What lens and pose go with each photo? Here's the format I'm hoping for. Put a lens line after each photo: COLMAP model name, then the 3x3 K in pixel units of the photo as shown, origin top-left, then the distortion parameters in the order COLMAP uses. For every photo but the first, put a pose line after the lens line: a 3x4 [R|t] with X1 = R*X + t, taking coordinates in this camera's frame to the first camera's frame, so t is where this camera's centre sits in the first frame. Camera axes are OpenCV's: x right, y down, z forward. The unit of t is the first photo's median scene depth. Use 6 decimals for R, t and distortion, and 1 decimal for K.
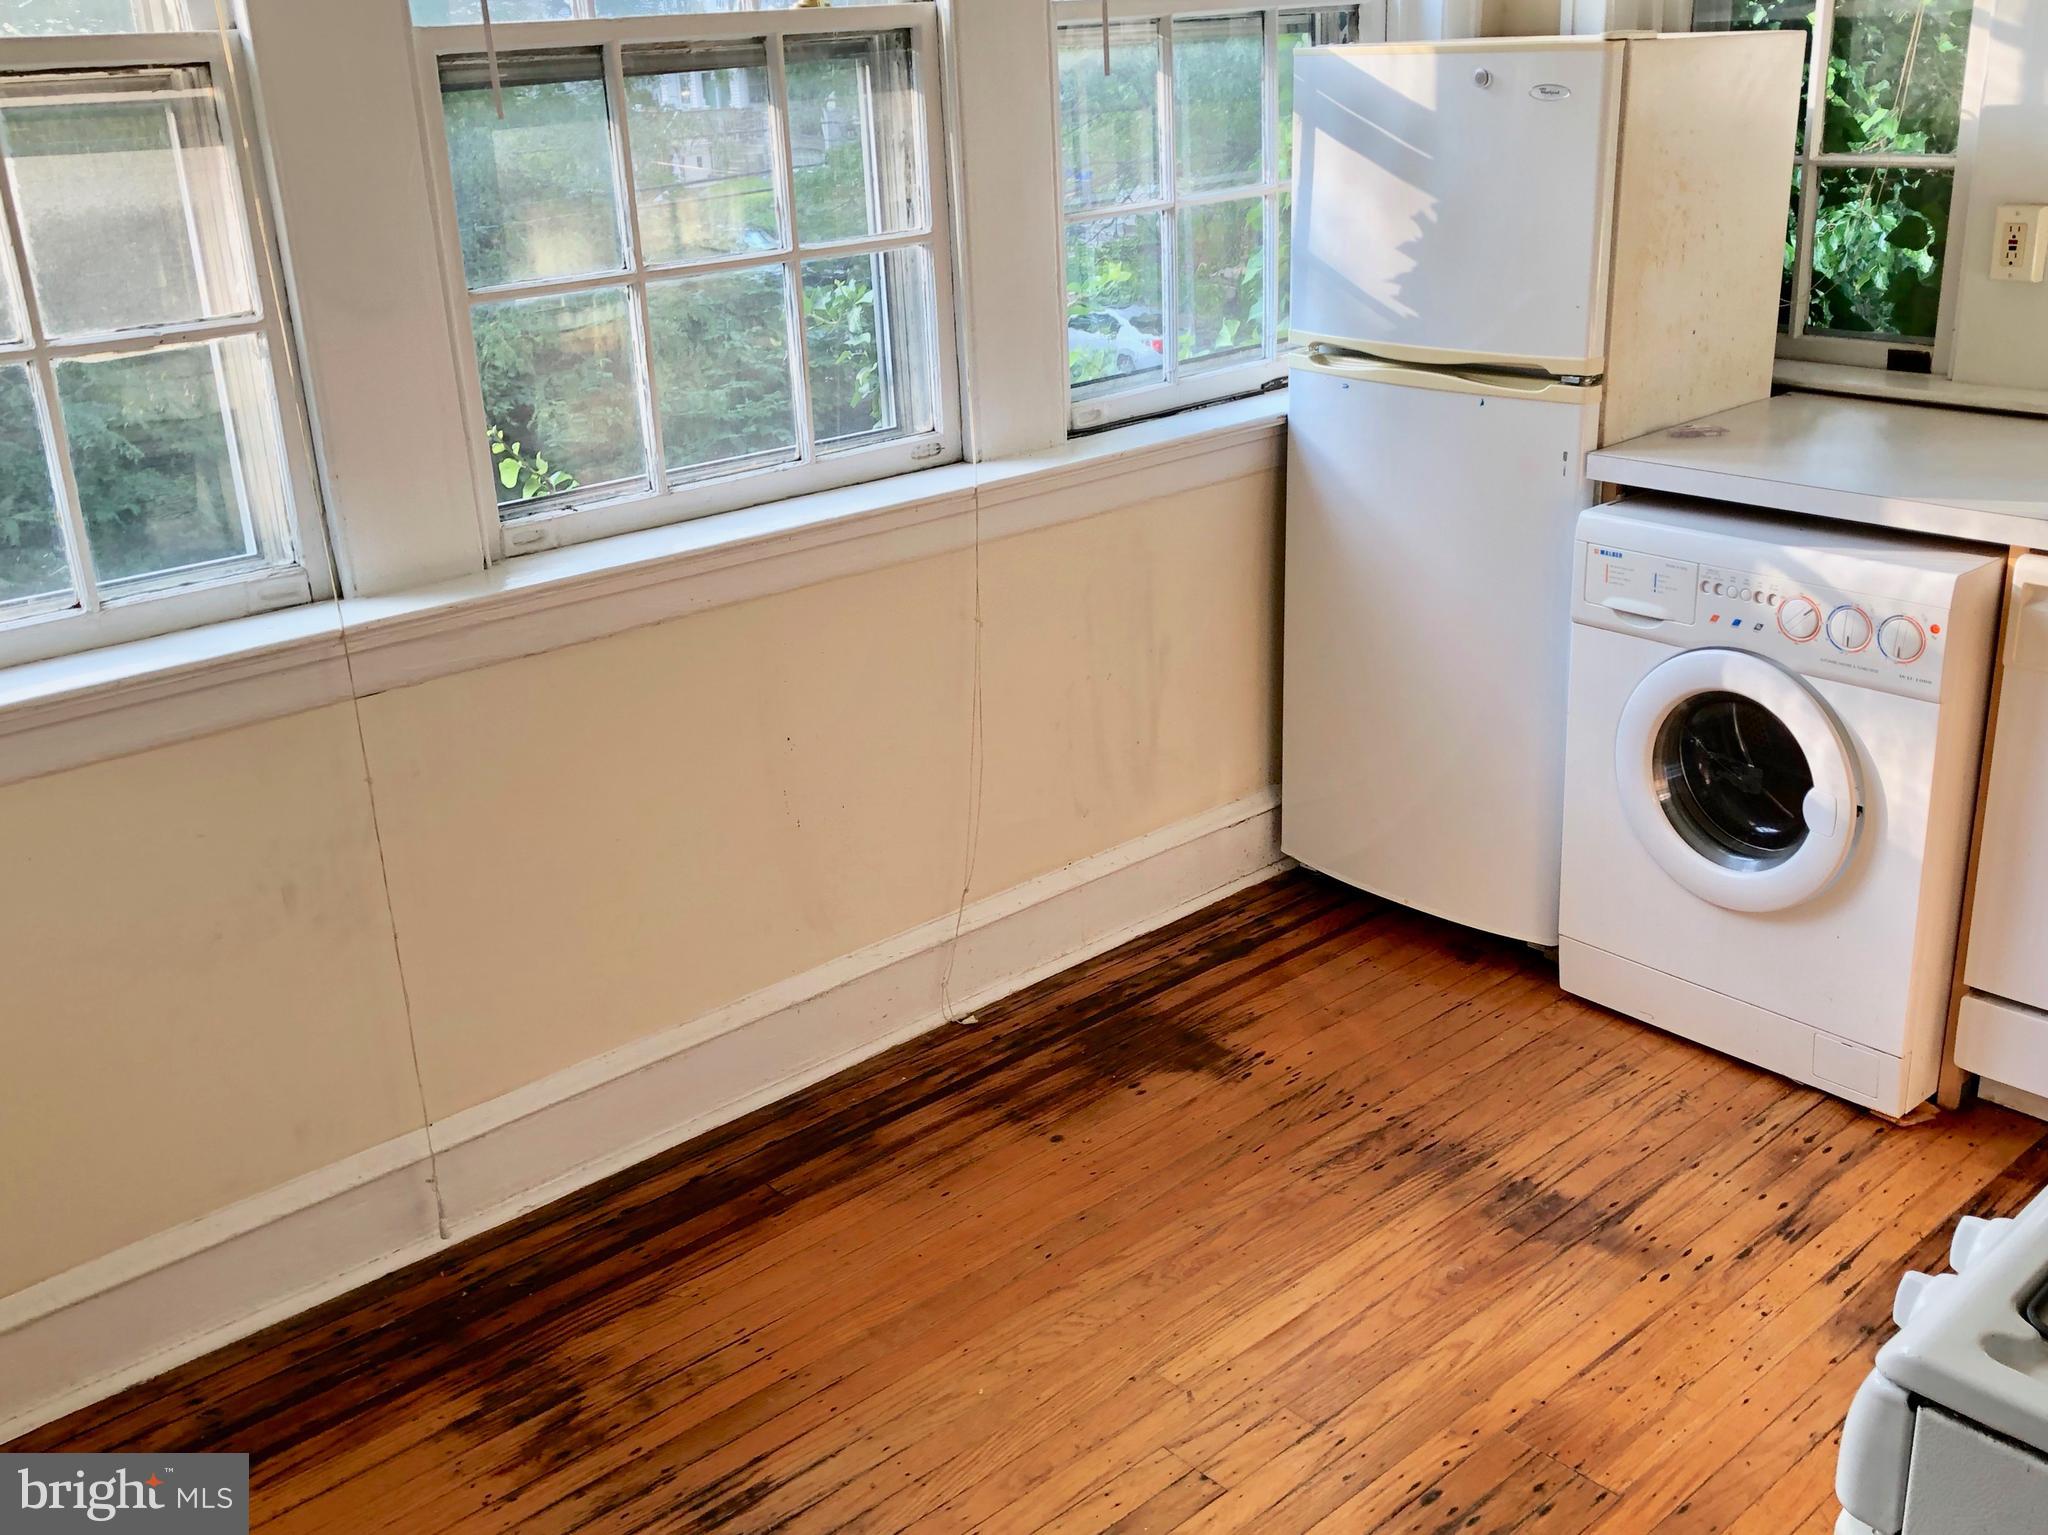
lens RADIAL K [[2012.3, 0, 1014.2], [0, 2012.3, 746.5], [0, 0, 1]] dist [0.018292, -0.012737]
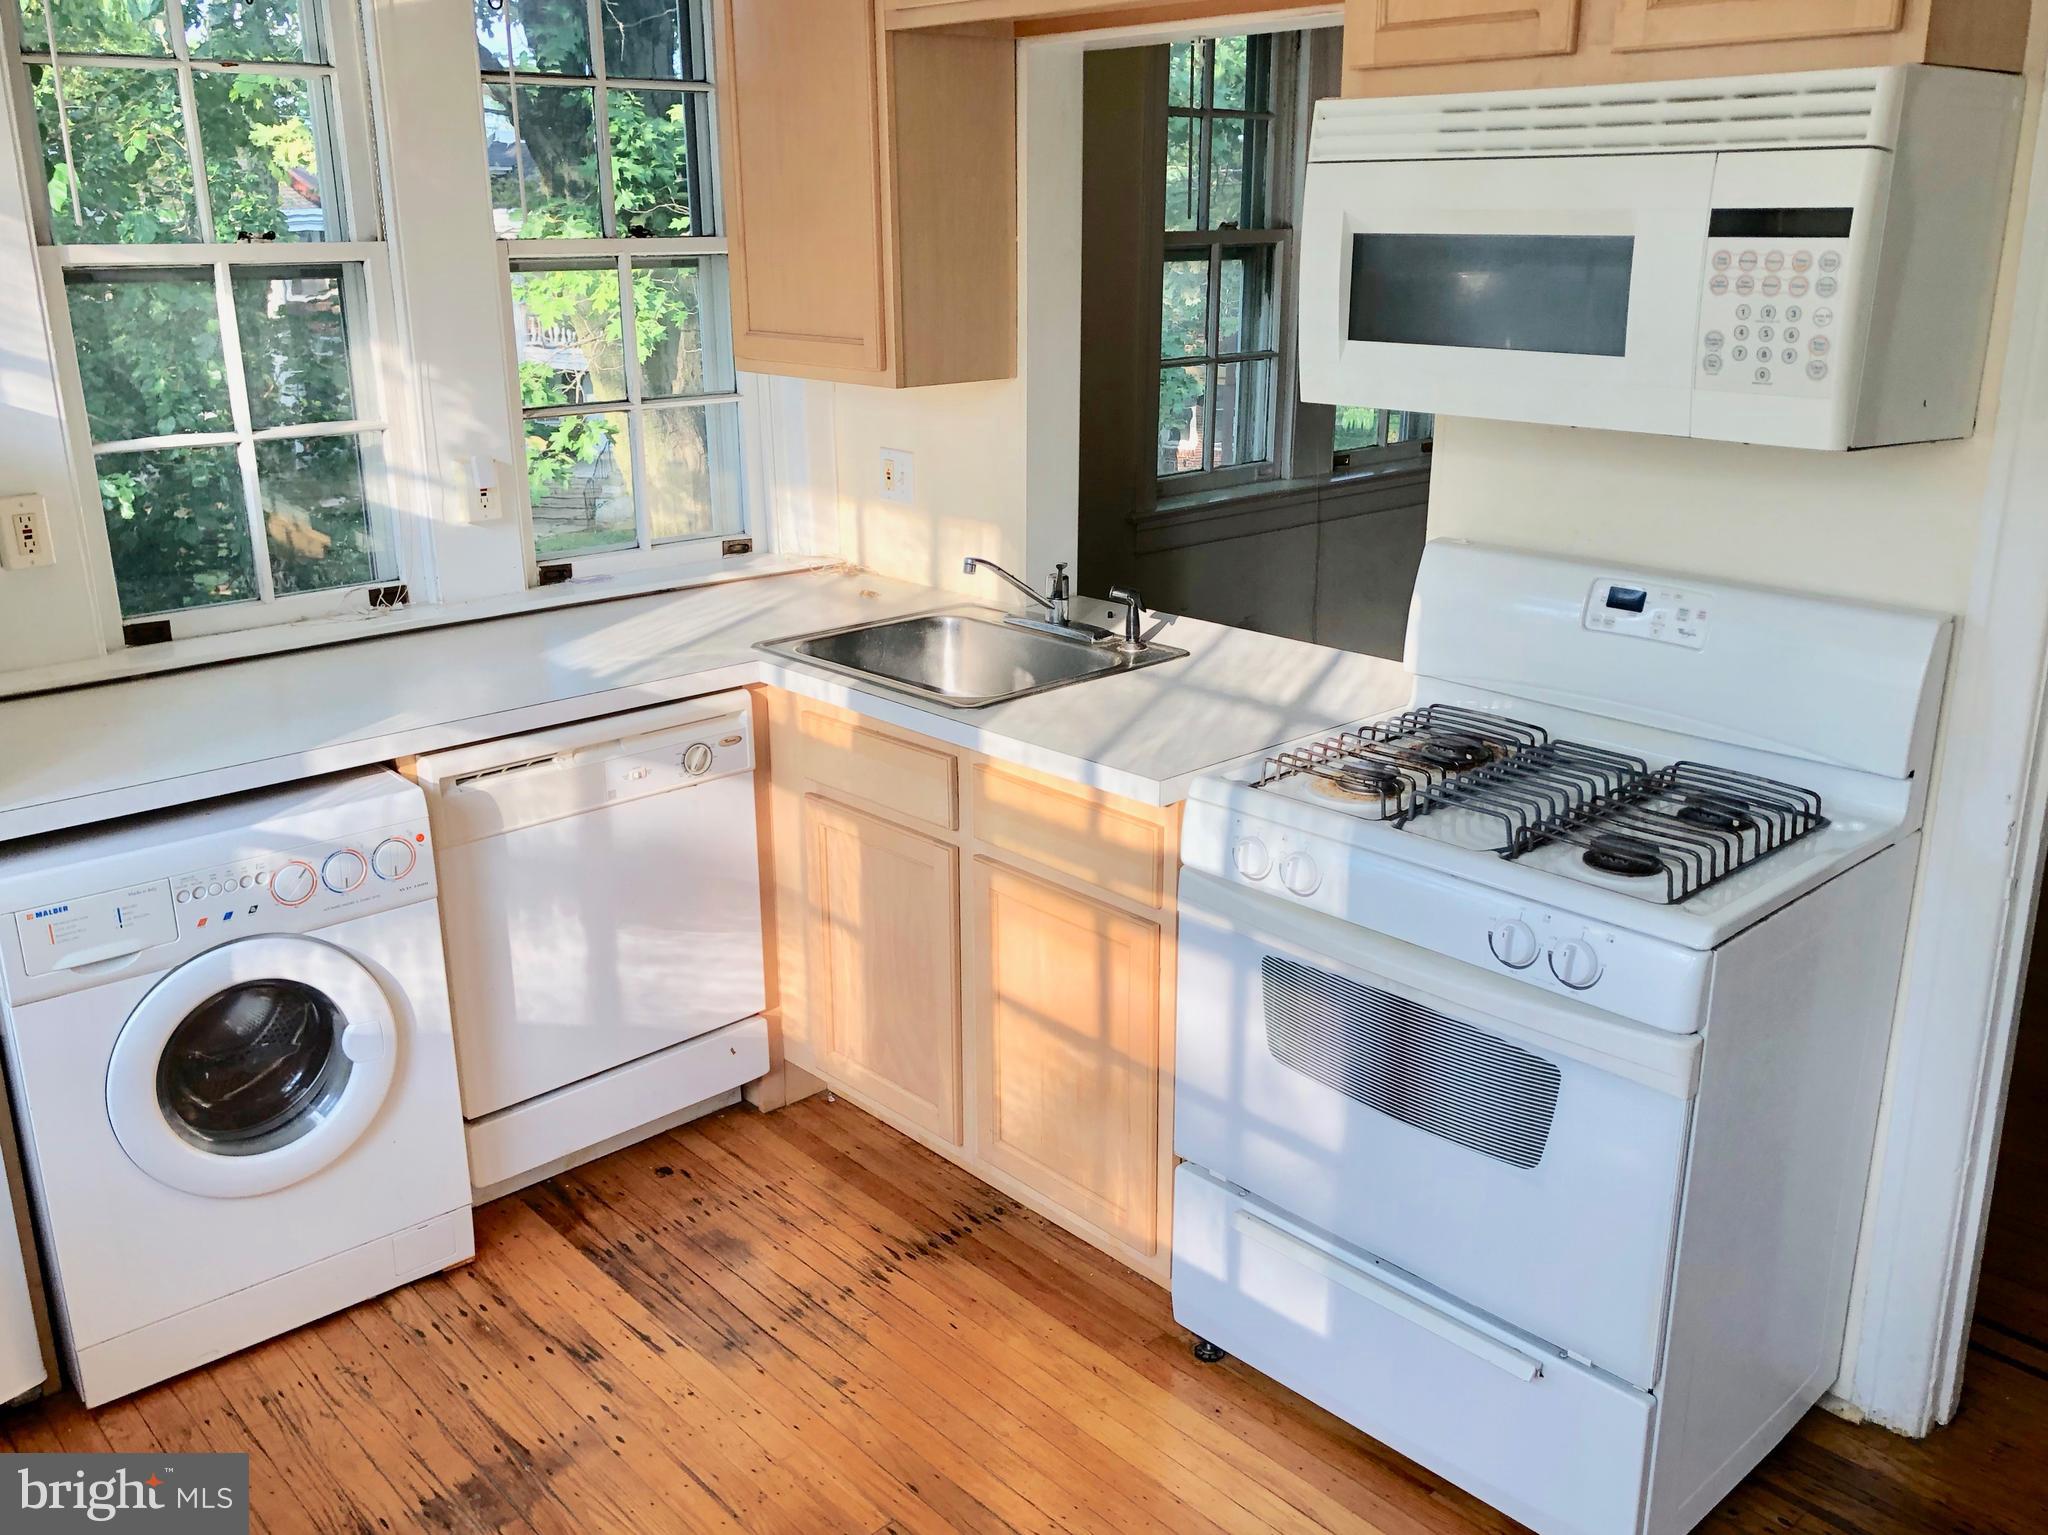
lens RADIAL K [[1767.6, 0, 1051.3], [0, 1767.6, 742.1], [0, 0, 1]] dist [0.080937, -0.121918]
pose [[-0.011556, -0.248126, 0.968659, -0.445966], [0.353424, 0.905183, 0.236083, -0.190853], [-0.935392, 0.345076, 0.077233, 0.495066]]
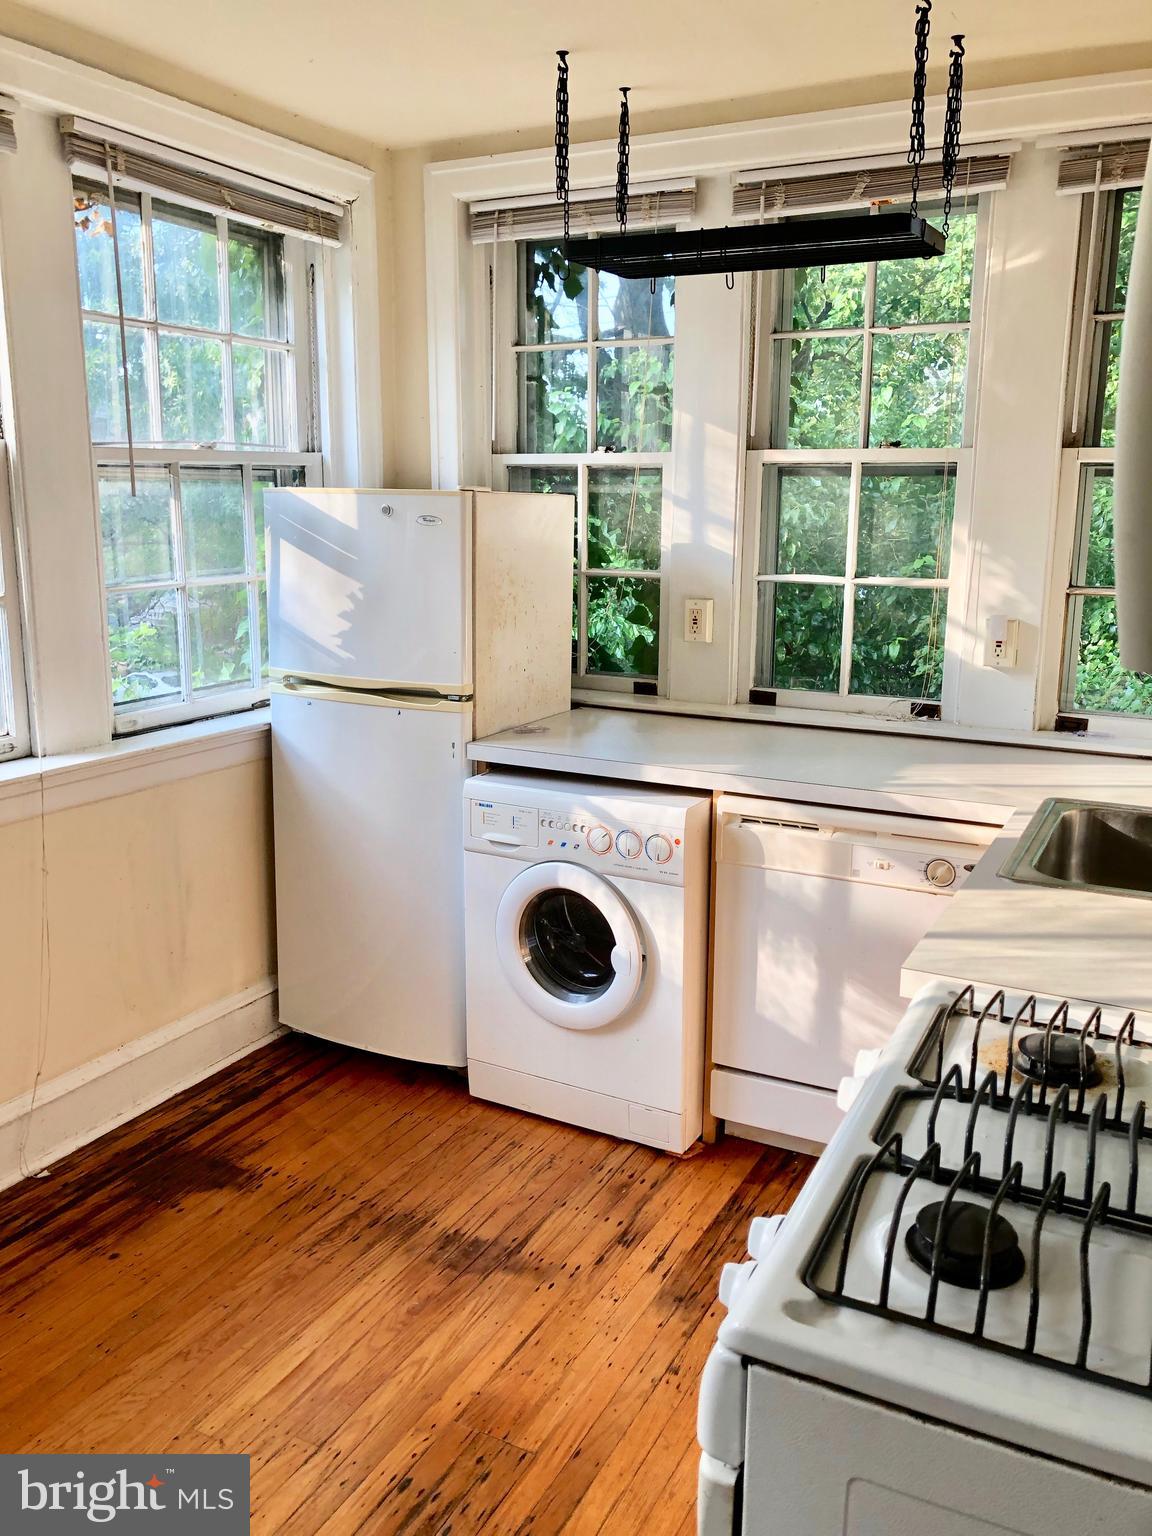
lens RADIAL K [[1277.5, 0, 577.5], [0, 1277.5, 761.3], [0, 0, 1]] dist [0.081832, -0.103991]
pose [[0.933804, -0.022373, 0.357084, 0.008668], [0.075307, 0.987975, -0.135033, 0.009884], [-0.349769, 0.152985, 0.924260, 0.048786]]
